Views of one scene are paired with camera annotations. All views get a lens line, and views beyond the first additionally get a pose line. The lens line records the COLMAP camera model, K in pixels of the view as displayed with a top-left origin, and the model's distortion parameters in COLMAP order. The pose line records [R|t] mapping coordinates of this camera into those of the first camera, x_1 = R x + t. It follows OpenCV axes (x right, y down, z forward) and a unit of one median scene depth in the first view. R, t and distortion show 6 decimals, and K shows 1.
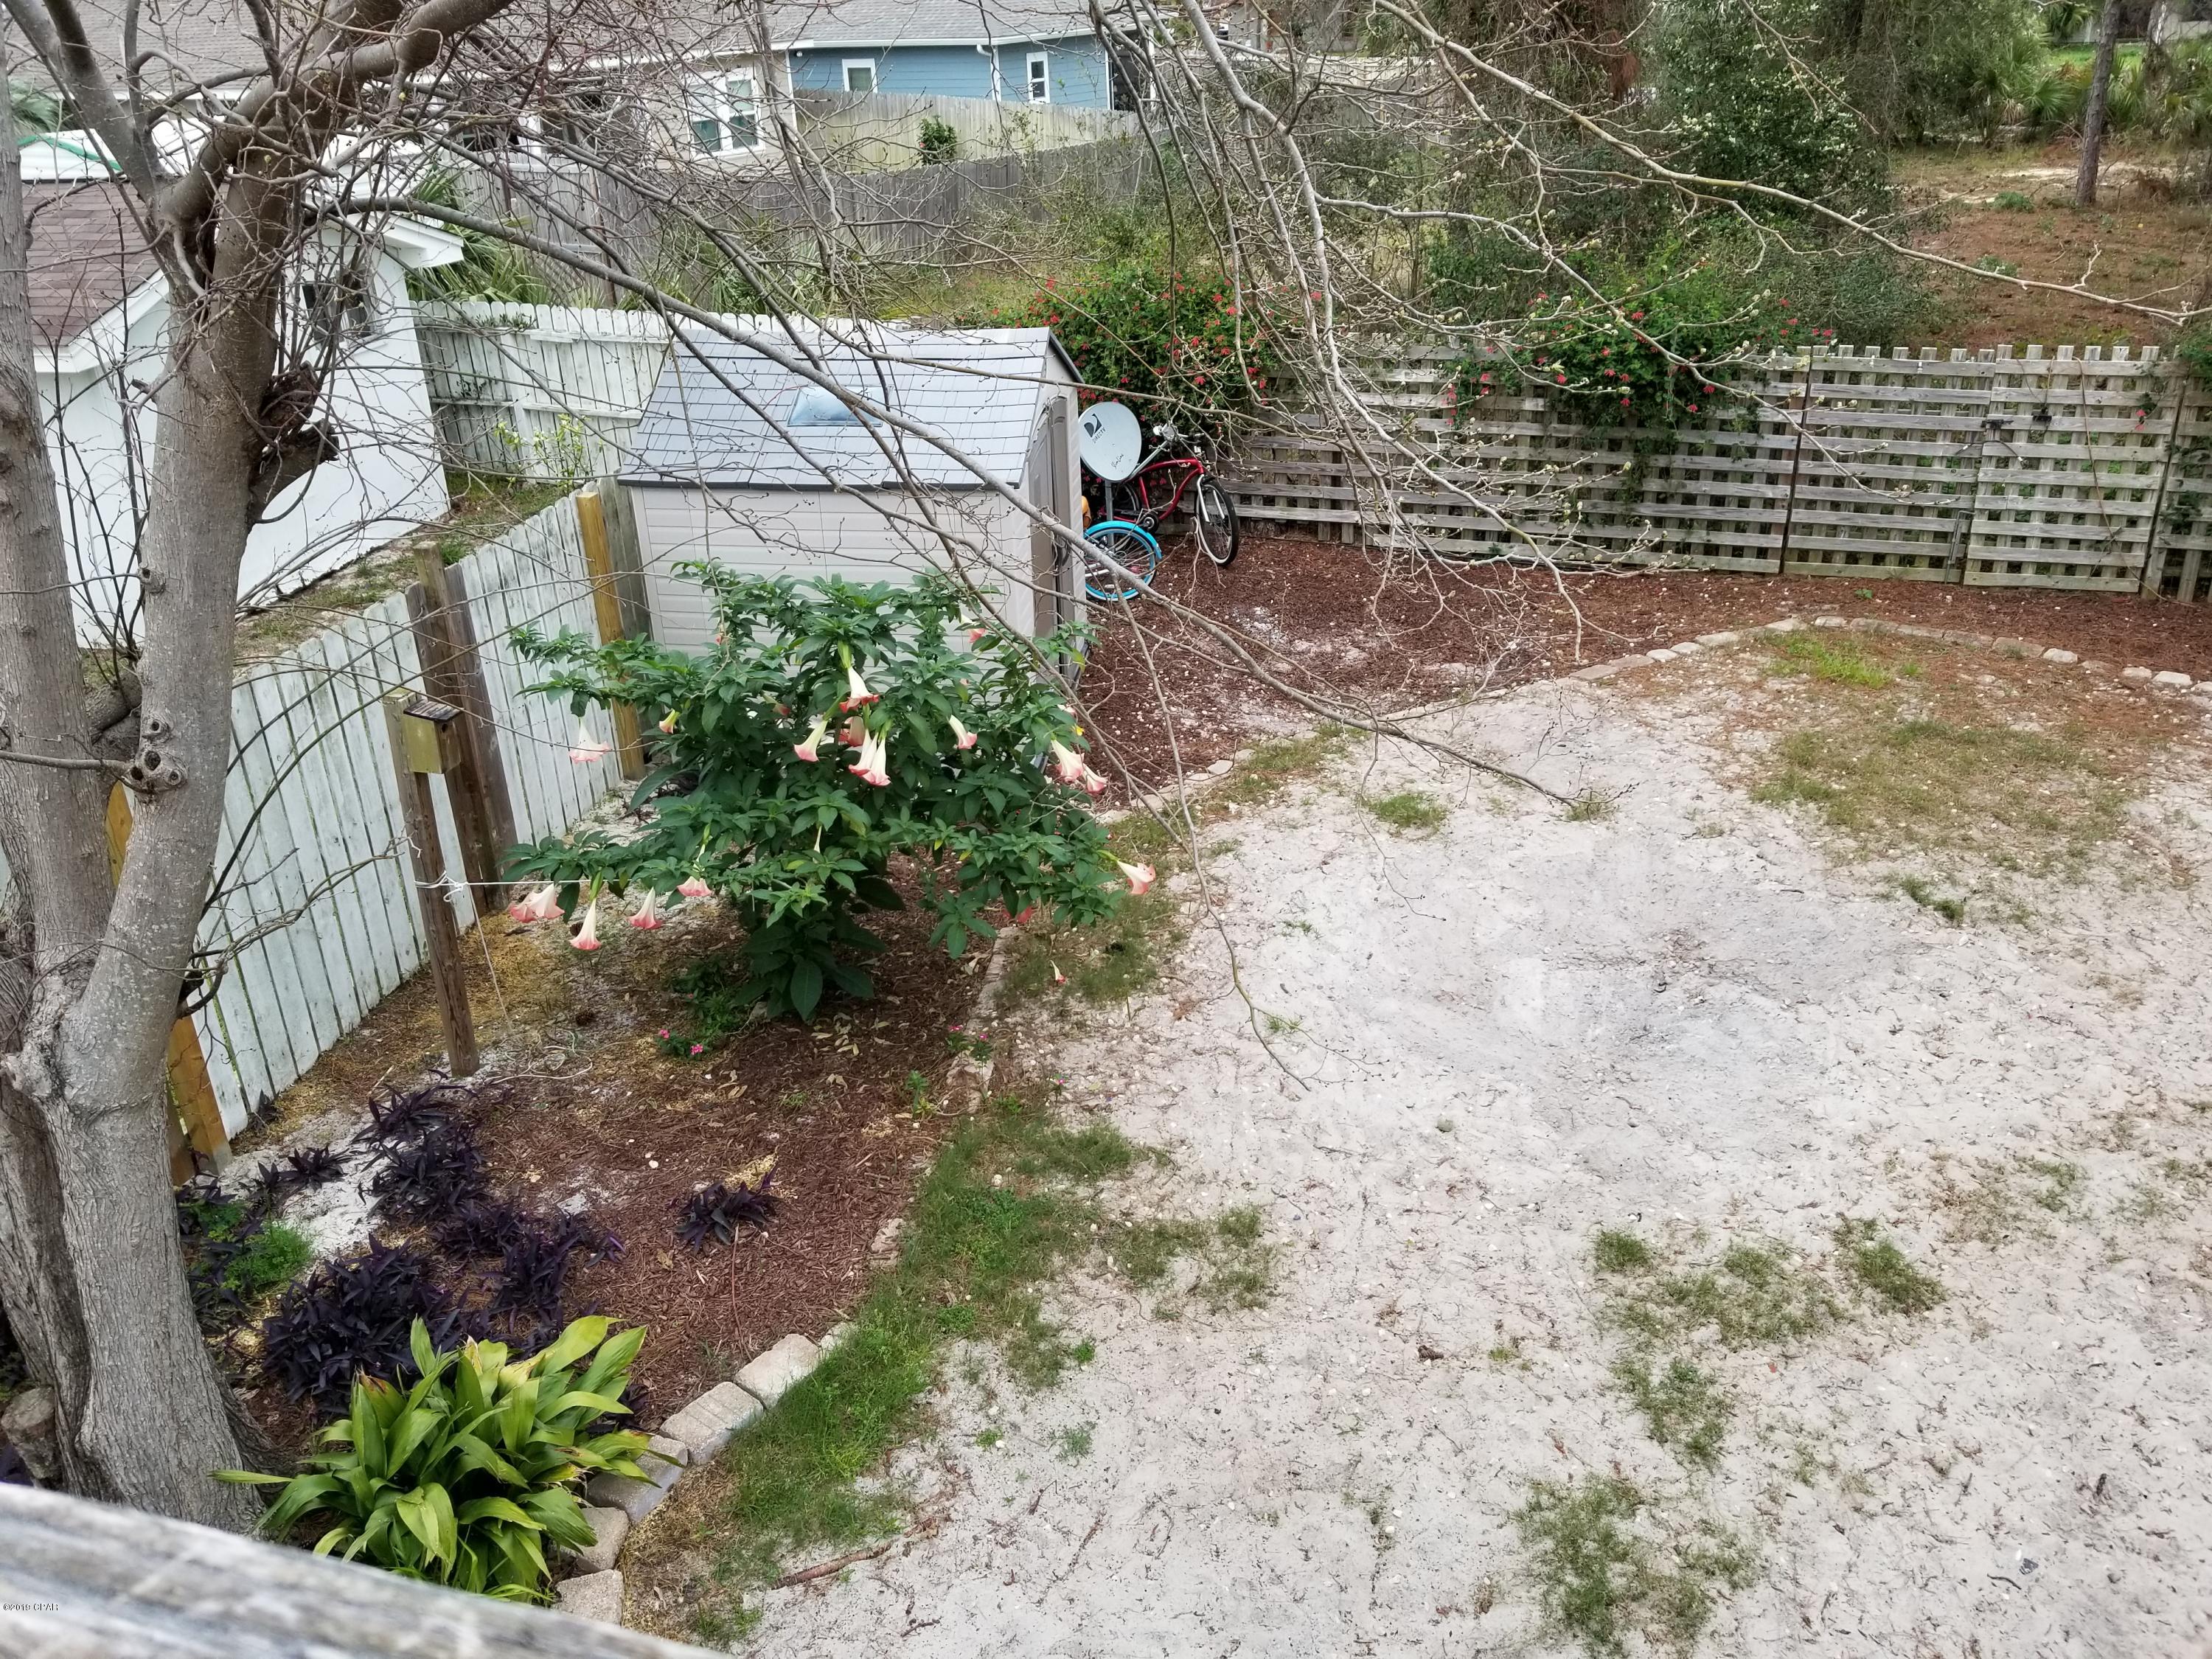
lens RADIAL K [[1758.1, 0, 1100.3], [0, 1758.1, 819.6], [0, 0, 1]] dist [0.081101, -0.148423]
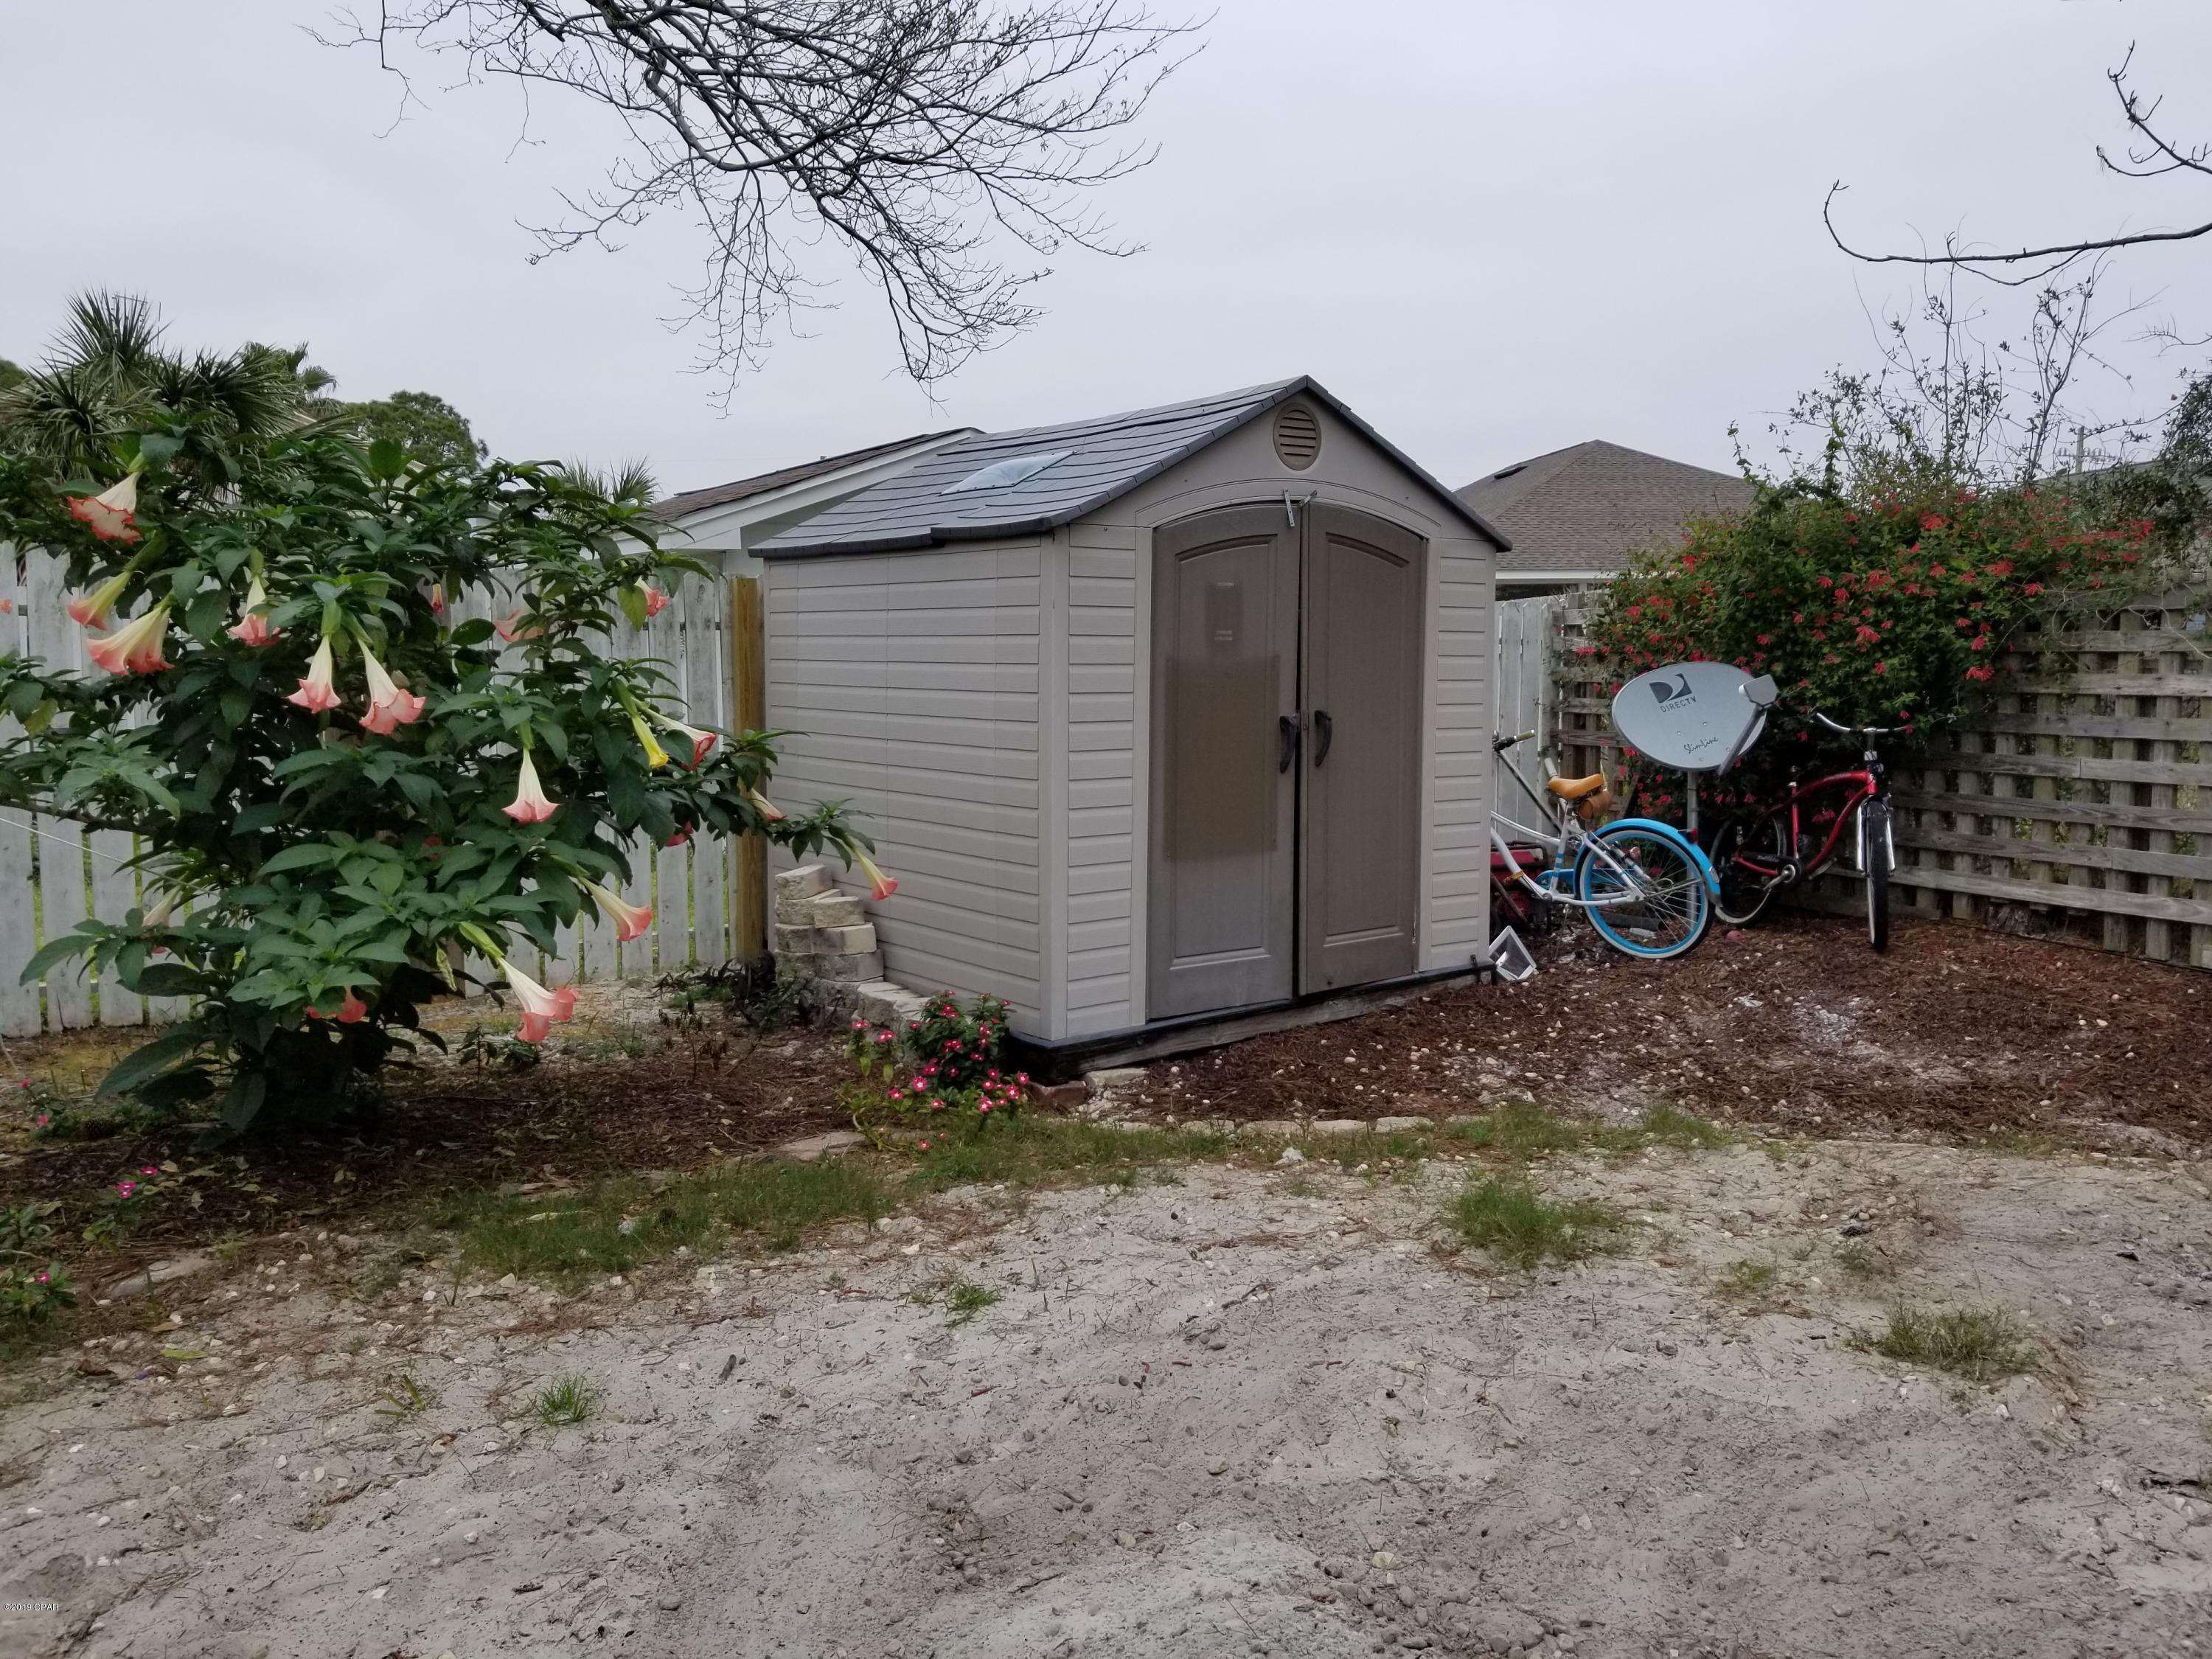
lens RADIAL K [[1758.1, 0, 1100.3], [0, 1758.1, 819.6], [0, 0, 1]] dist [0.081101, -0.148423]
pose [[0.716707, 0.100625, -0.690077, 0.297133], [-0.330706, 0.920236, -0.209282, 0.021803], [0.613975, 0.378206, 0.692817, 0.456594]]
